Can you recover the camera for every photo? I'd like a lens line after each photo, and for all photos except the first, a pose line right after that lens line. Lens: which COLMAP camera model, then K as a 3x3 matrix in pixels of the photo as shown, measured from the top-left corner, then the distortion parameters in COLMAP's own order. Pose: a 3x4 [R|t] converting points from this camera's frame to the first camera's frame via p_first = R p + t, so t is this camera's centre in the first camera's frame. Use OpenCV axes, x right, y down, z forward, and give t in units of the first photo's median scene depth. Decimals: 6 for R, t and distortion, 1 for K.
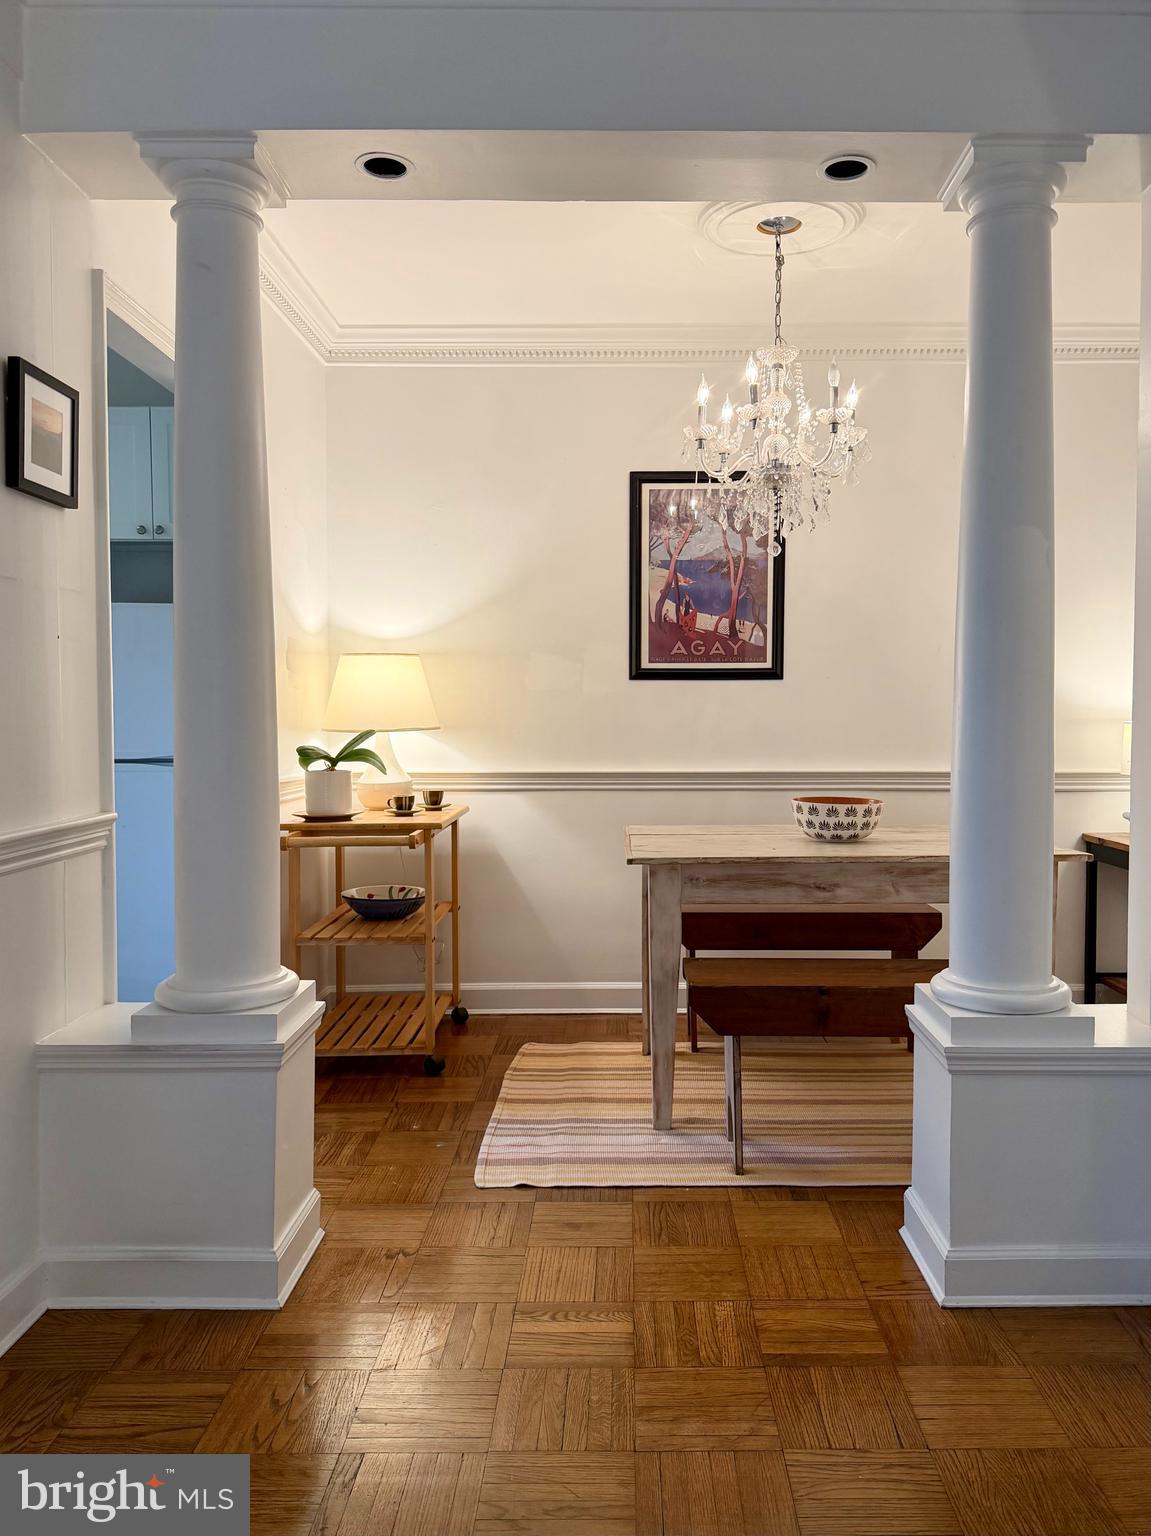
lens RADIAL K [[1091.9, 0, 601.0], [0, 1091.9, 760.9], [0, 0, 1]] dist [0.061794, -0.055393]
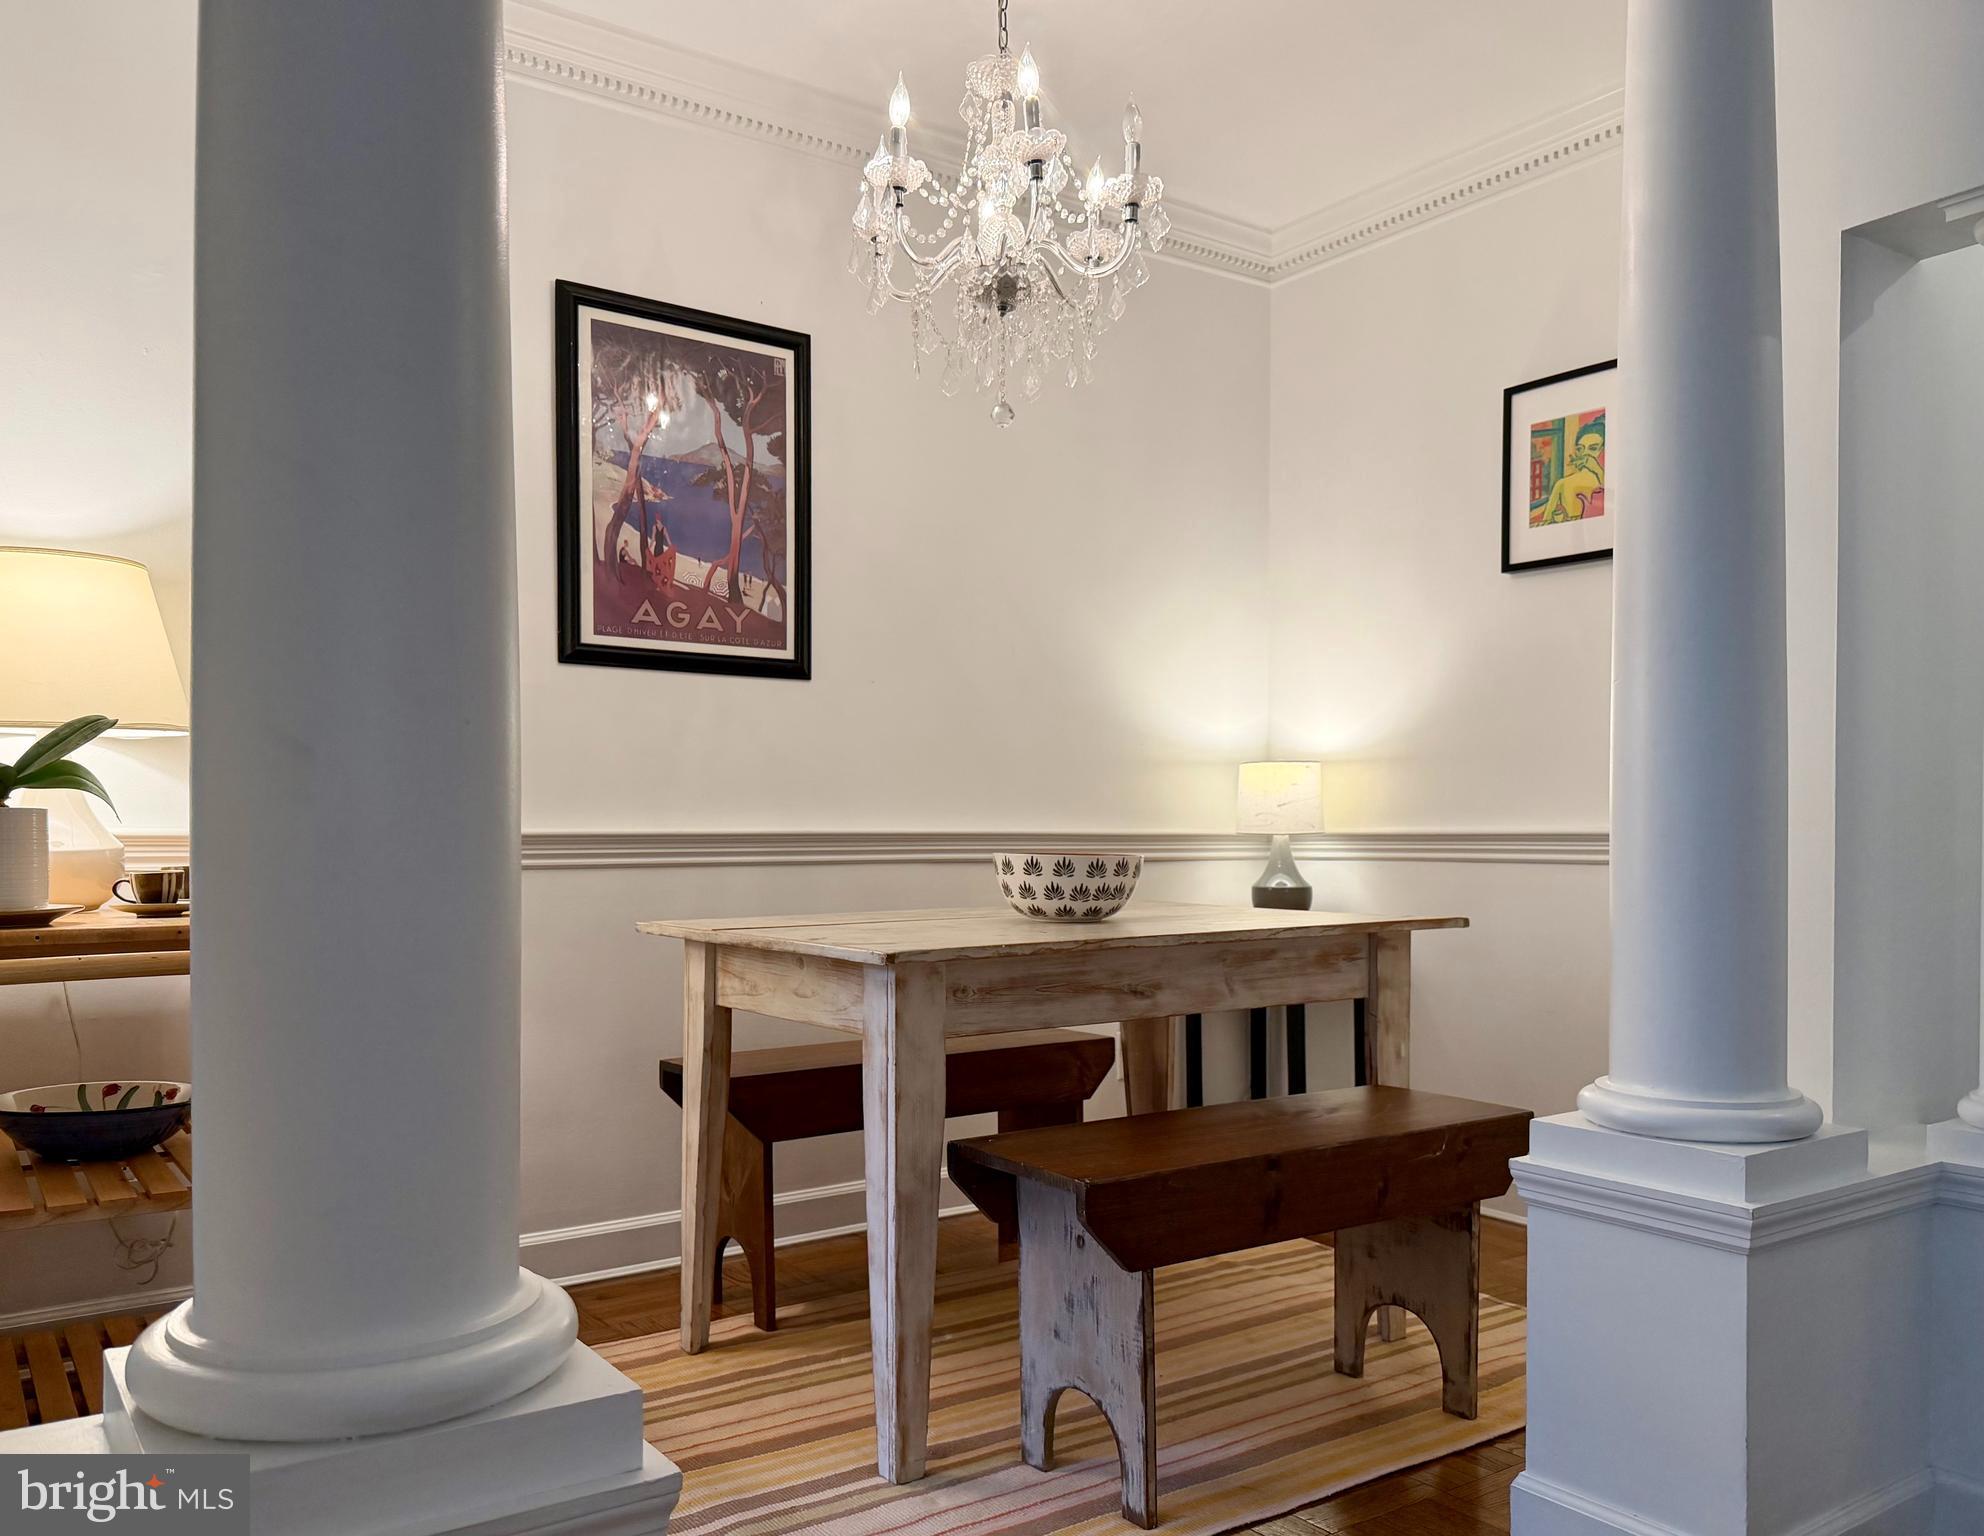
lens RADIAL K [[1498.3, 0, 963.9], [0, 1498.3, 840.7], [0, 0, 1]] dist [0.061246, -0.037181]
pose [[0.819864, -0.000869, 0.572558, -0.282076], [0.021751, 0.999324, -0.029629, 0.047796], [-0.572145, 0.036746, 0.819329, 0.332527]]
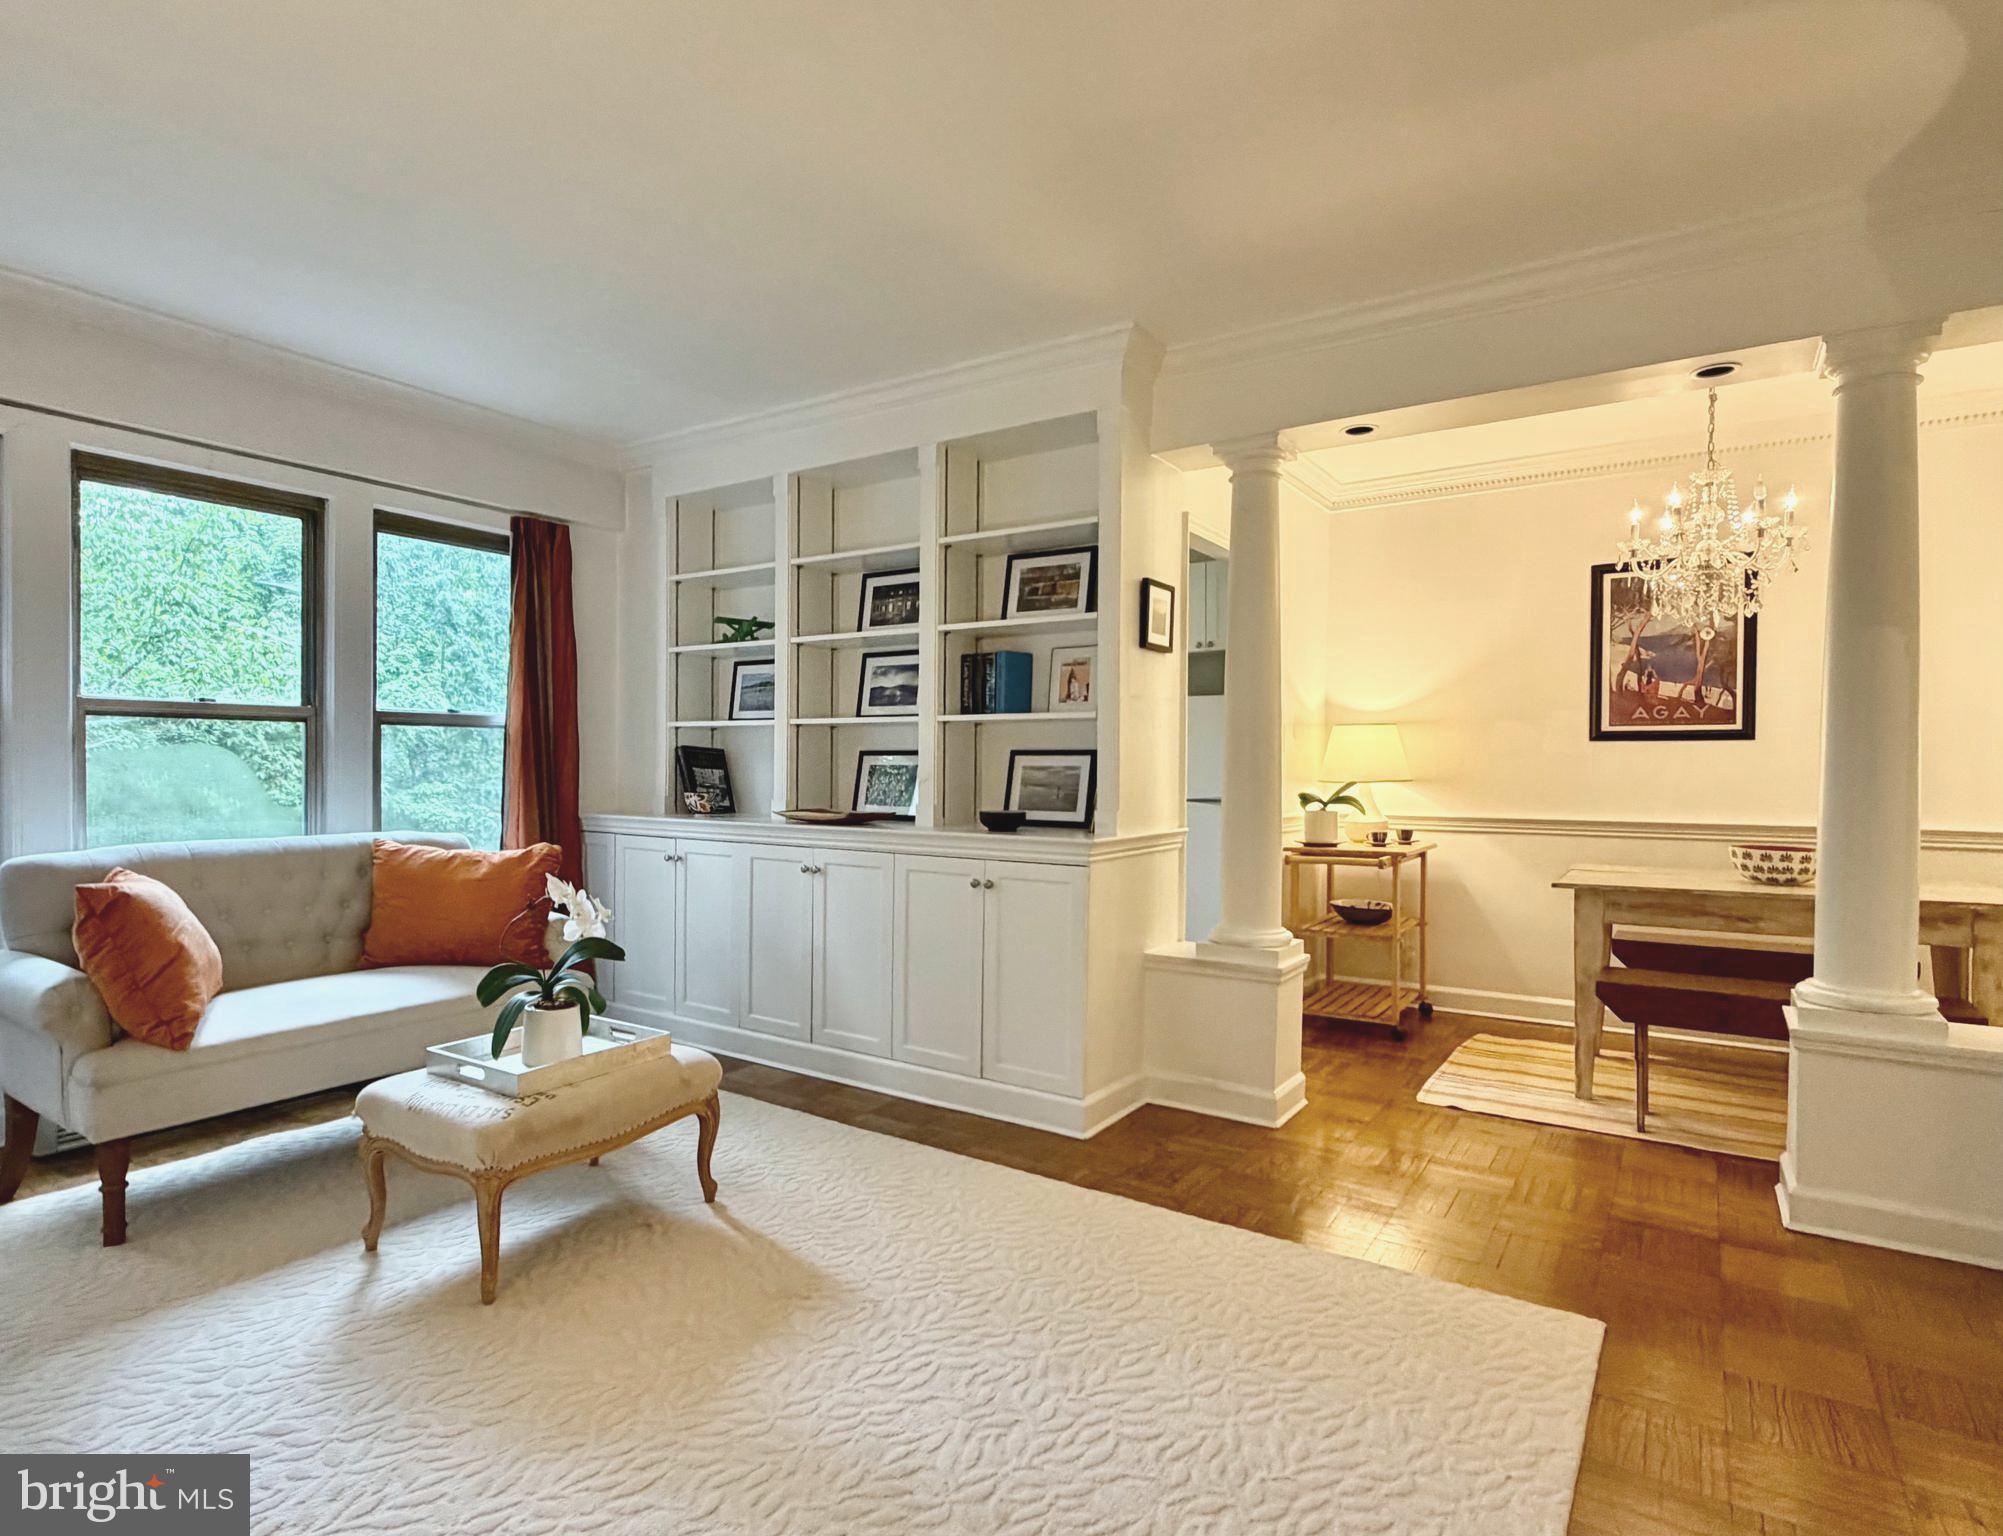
lens RADIAL K [[1033.4, 0, 963.1], [0, 1033.4, 775.5], [0, 0, 1]] dist [0.010570, -0.005546]
pose [[0.827642, 0.009459, -0.561177, 0.112064], [-0.029022, 0.999242, -0.025960, 0.012266], [0.560506, 0.037772, 0.827288, -0.343871]]
